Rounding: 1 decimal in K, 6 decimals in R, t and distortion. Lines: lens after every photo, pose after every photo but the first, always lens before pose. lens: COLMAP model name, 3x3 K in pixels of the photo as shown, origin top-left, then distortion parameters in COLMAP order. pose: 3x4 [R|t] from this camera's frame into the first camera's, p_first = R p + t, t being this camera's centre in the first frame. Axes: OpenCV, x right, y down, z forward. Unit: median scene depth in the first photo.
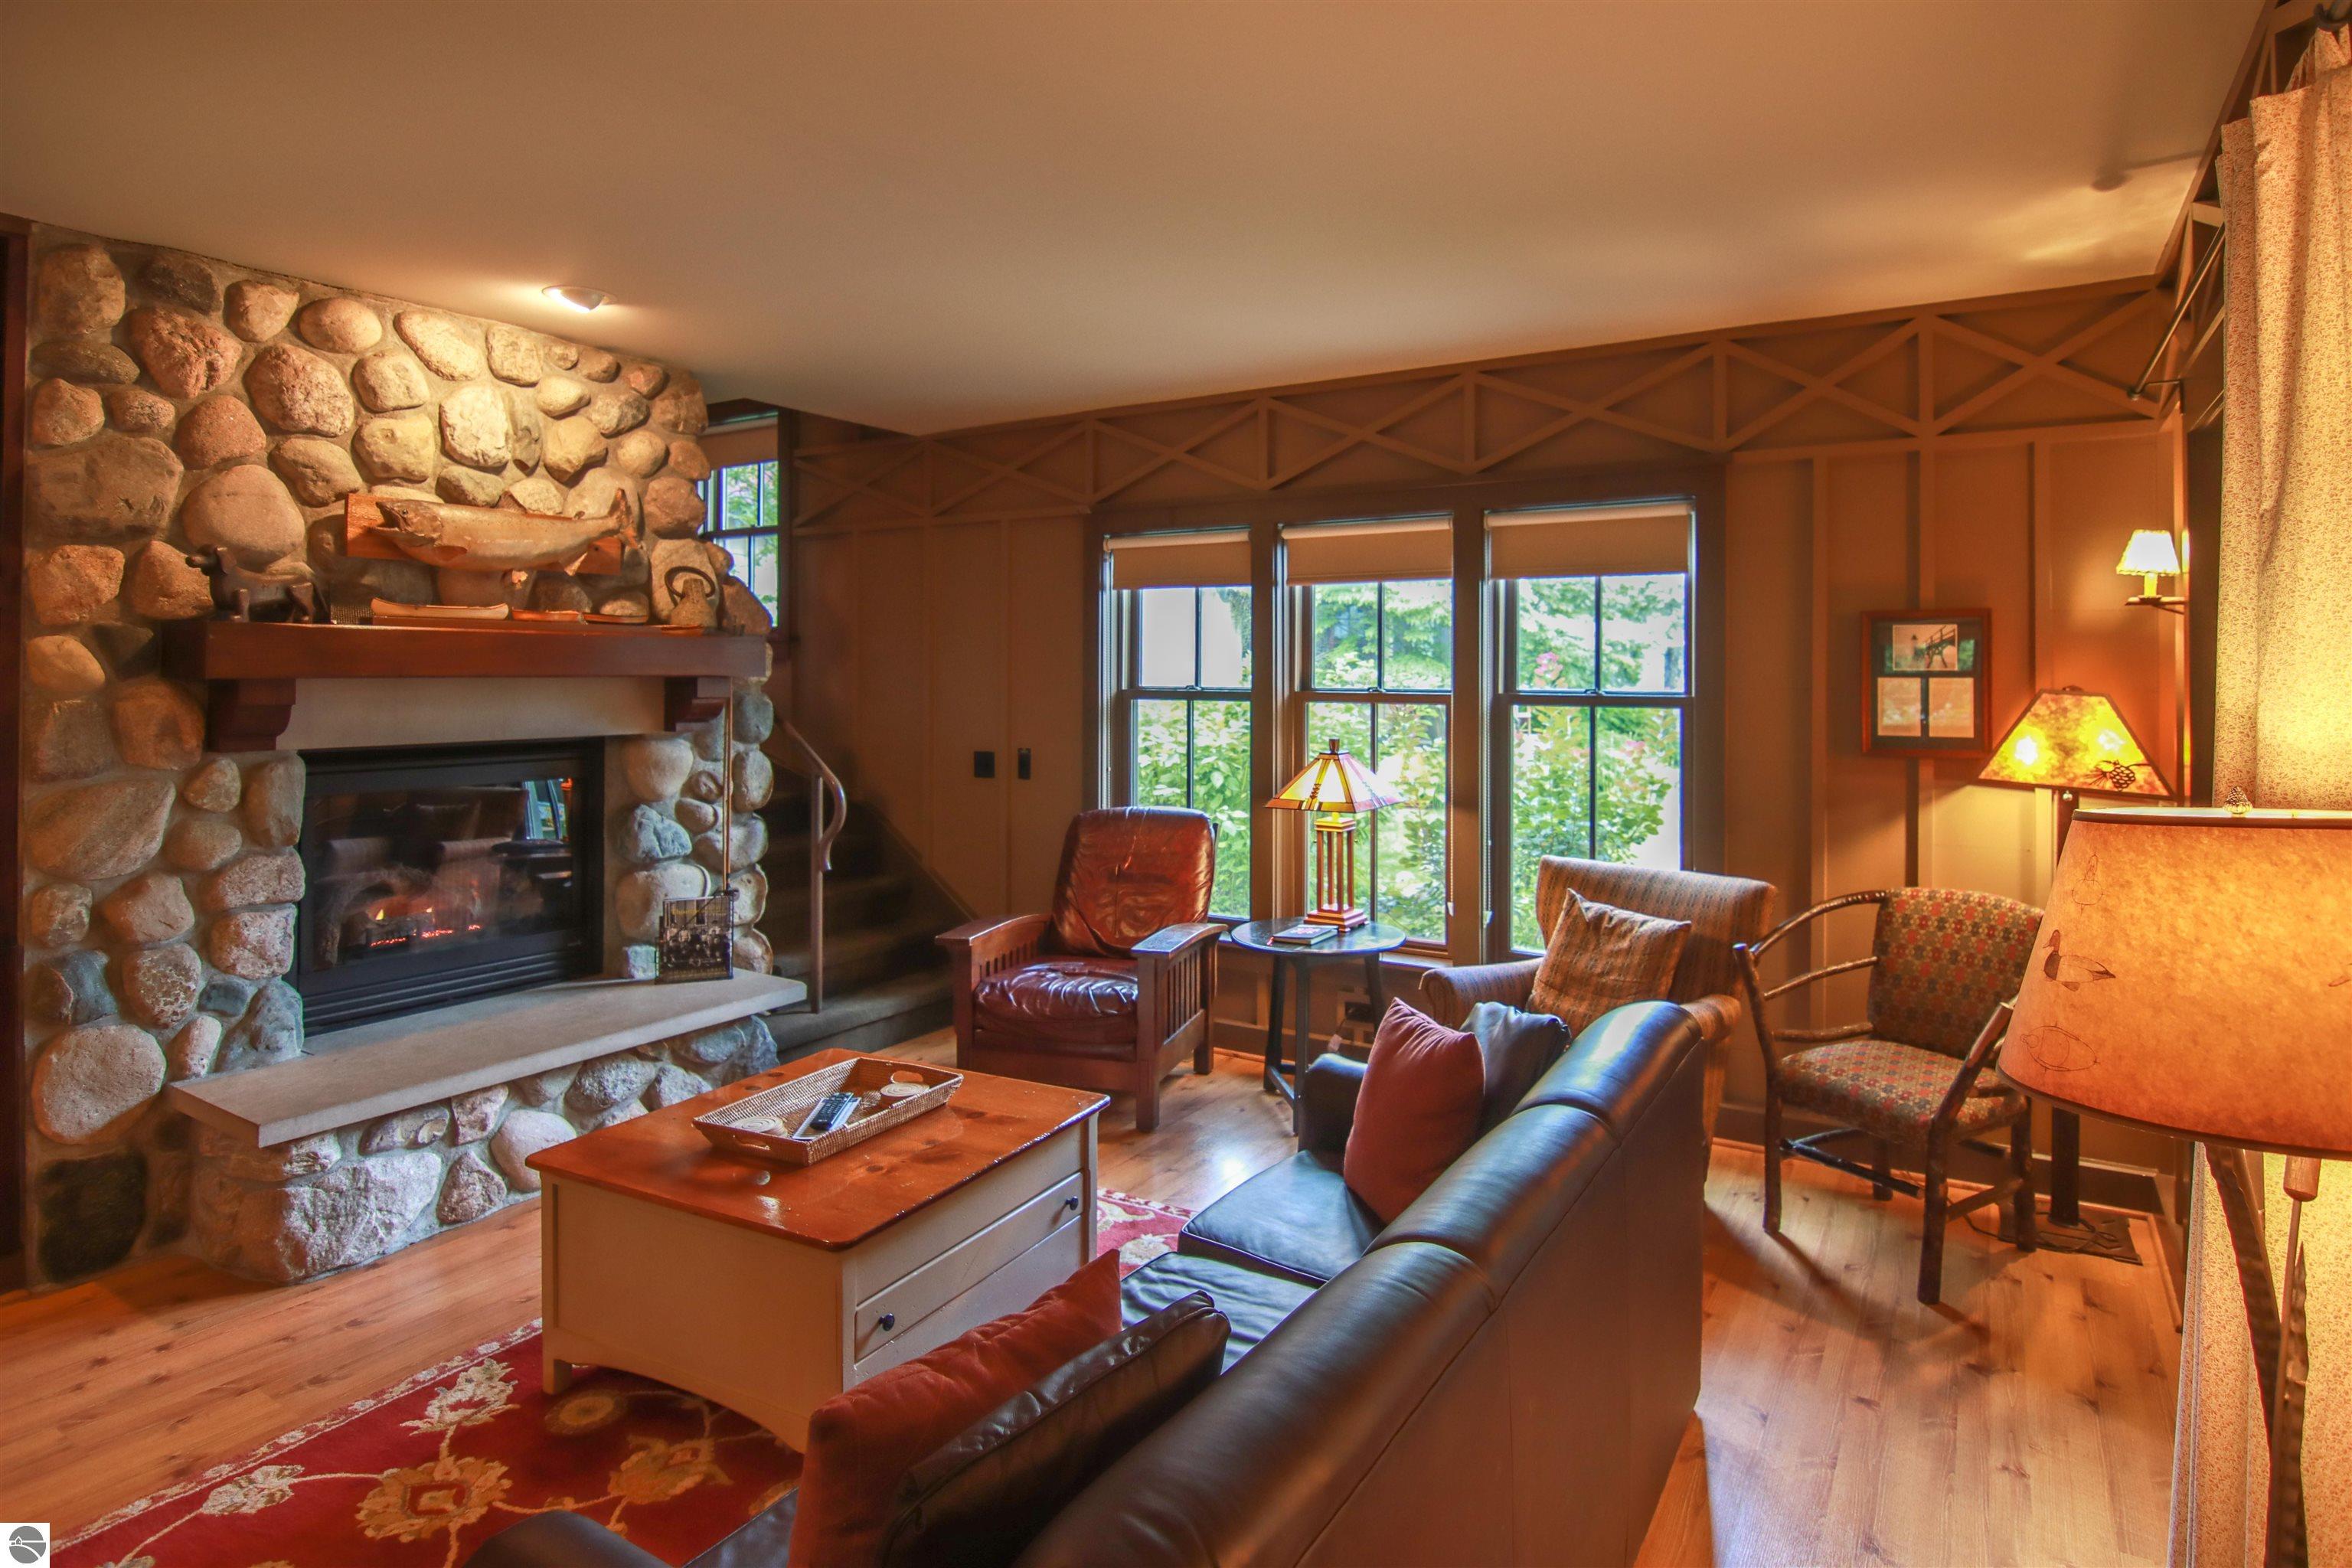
lens RADIAL K [[1294.6, 0, 1176.7], [0, 1294.6, 689.0], [0, 0, 1]] dist [-0.039159, -0.000716]
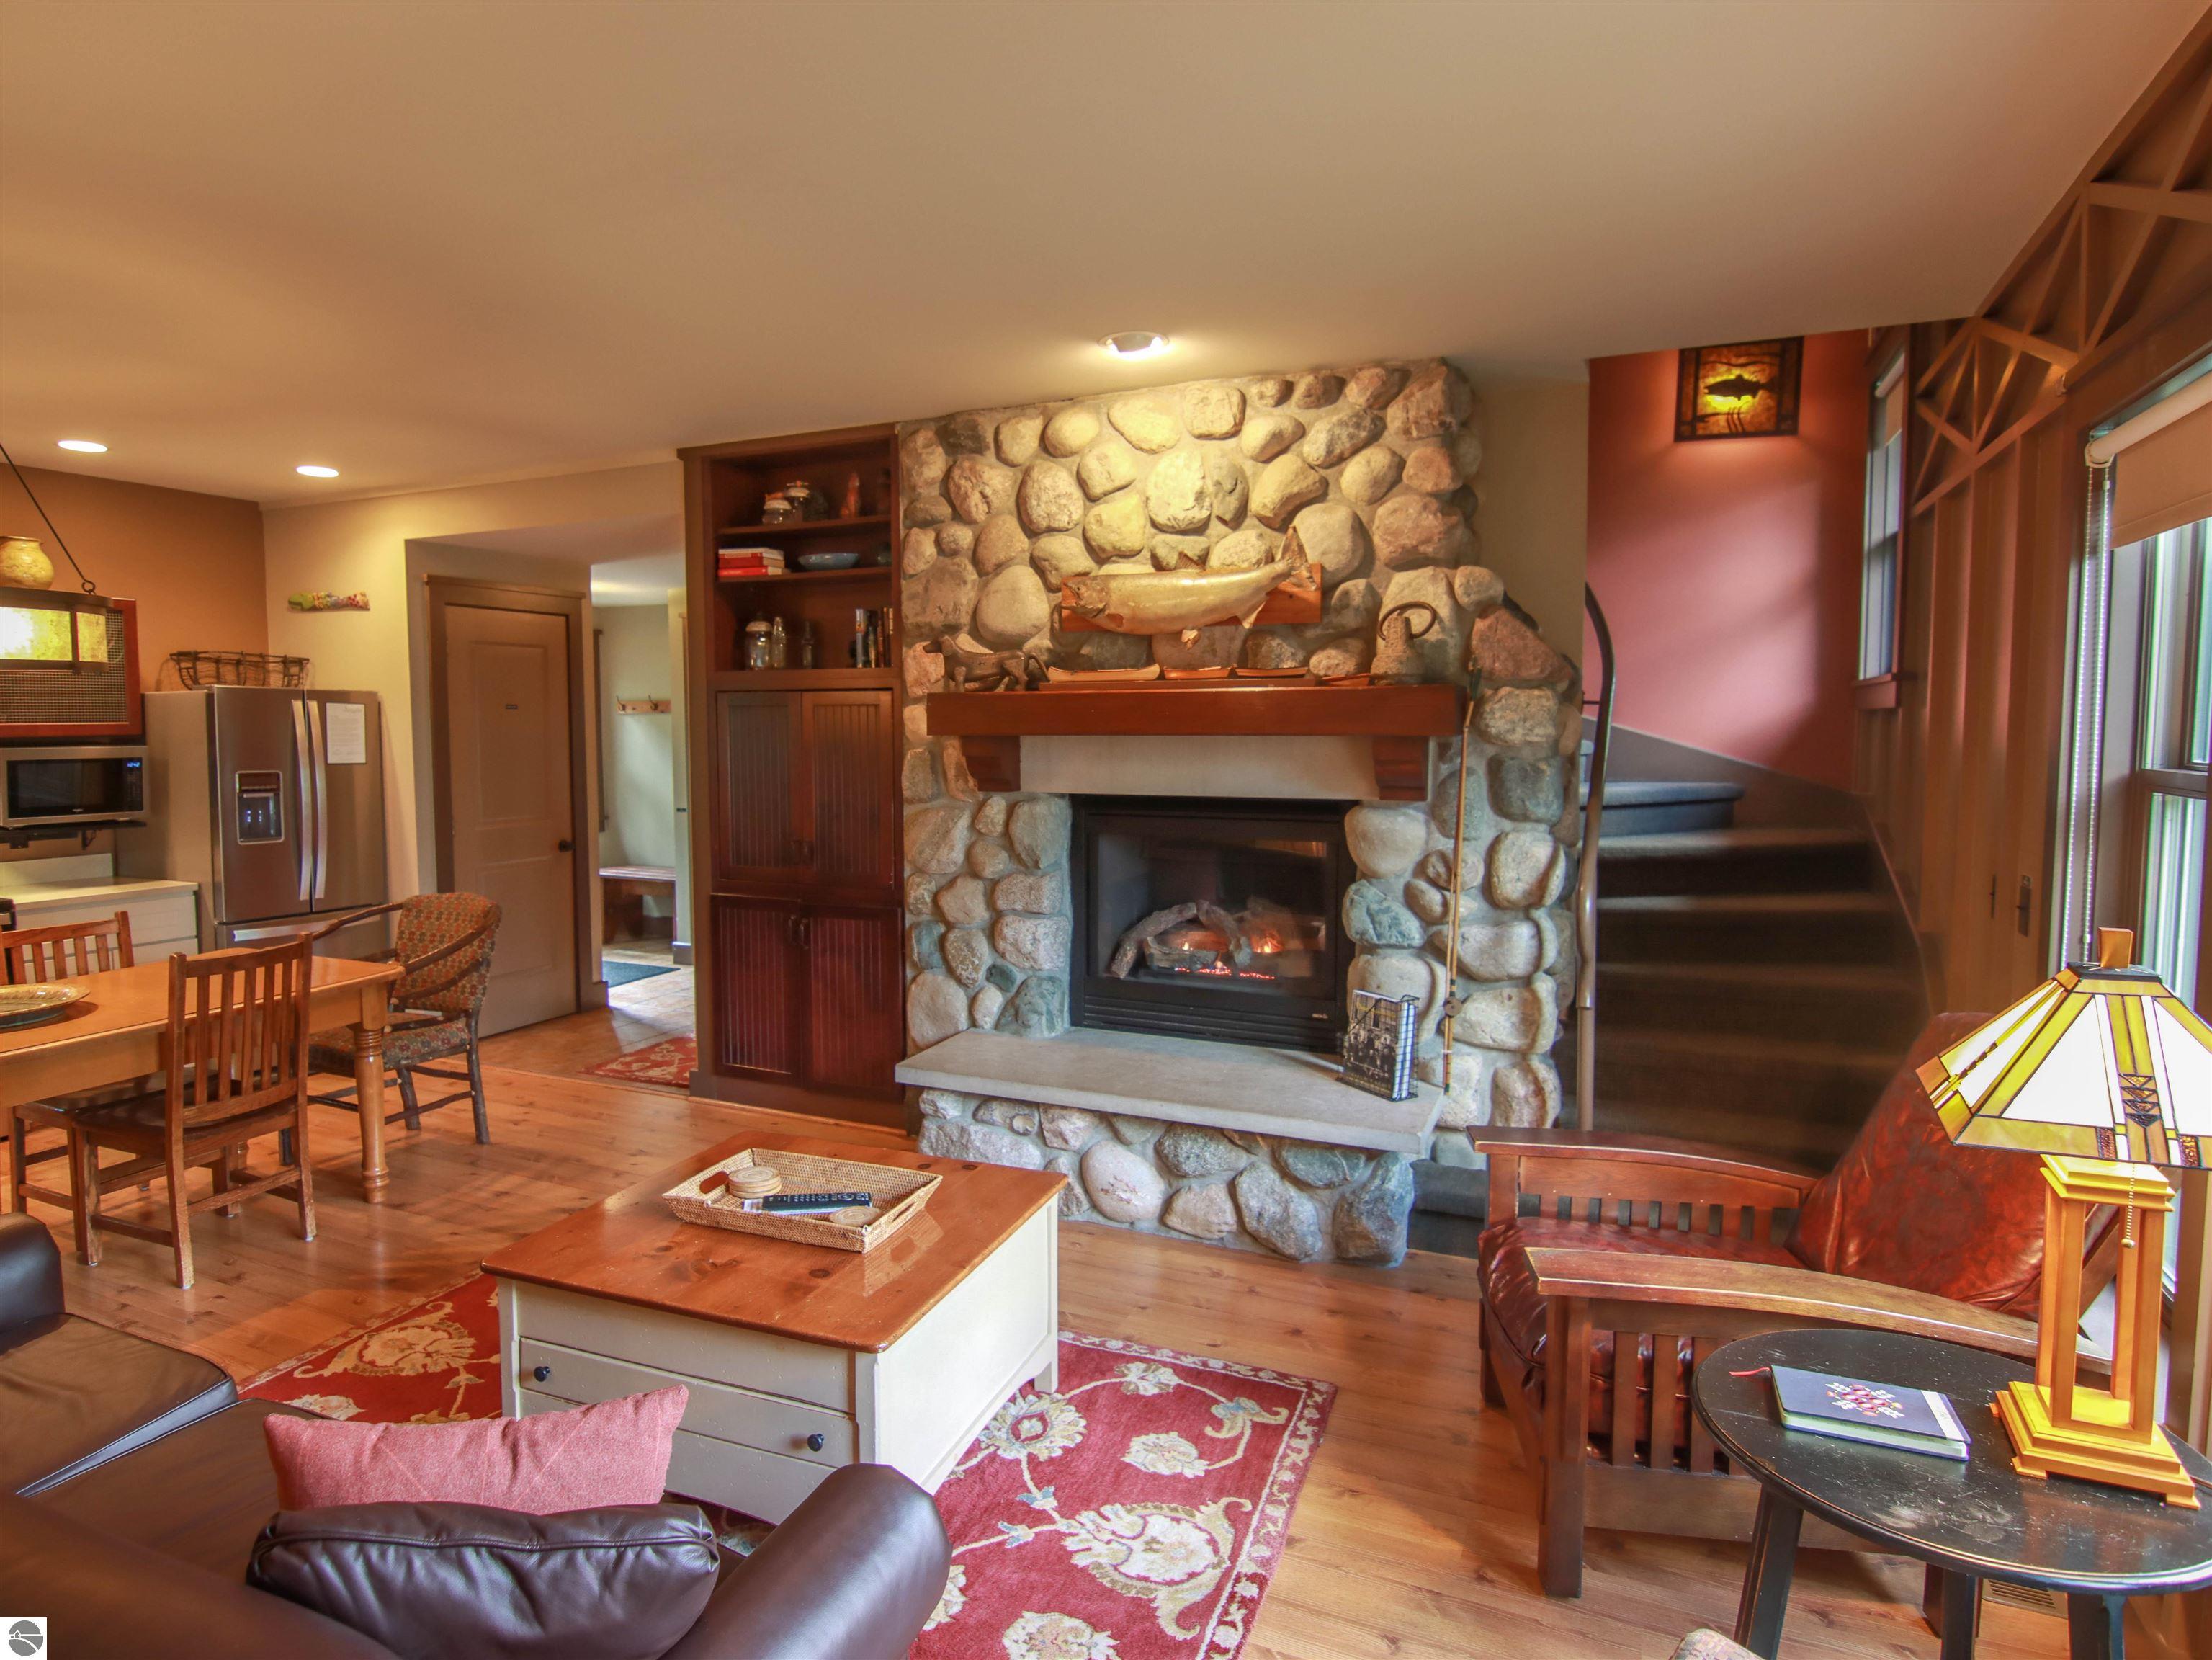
lens RADIAL K [[1262.9, 0, 1045.7], [0, 1262.9, 826.9], [0, 0, 1]] dist [-0.000475, -0.000537]
pose [[0.105550, 0.076846, -0.991440, 0.523669], [-0.011147, 0.997038, 0.076093, -0.012582], [0.994351, 0.003020, 0.106094, 0.860340]]
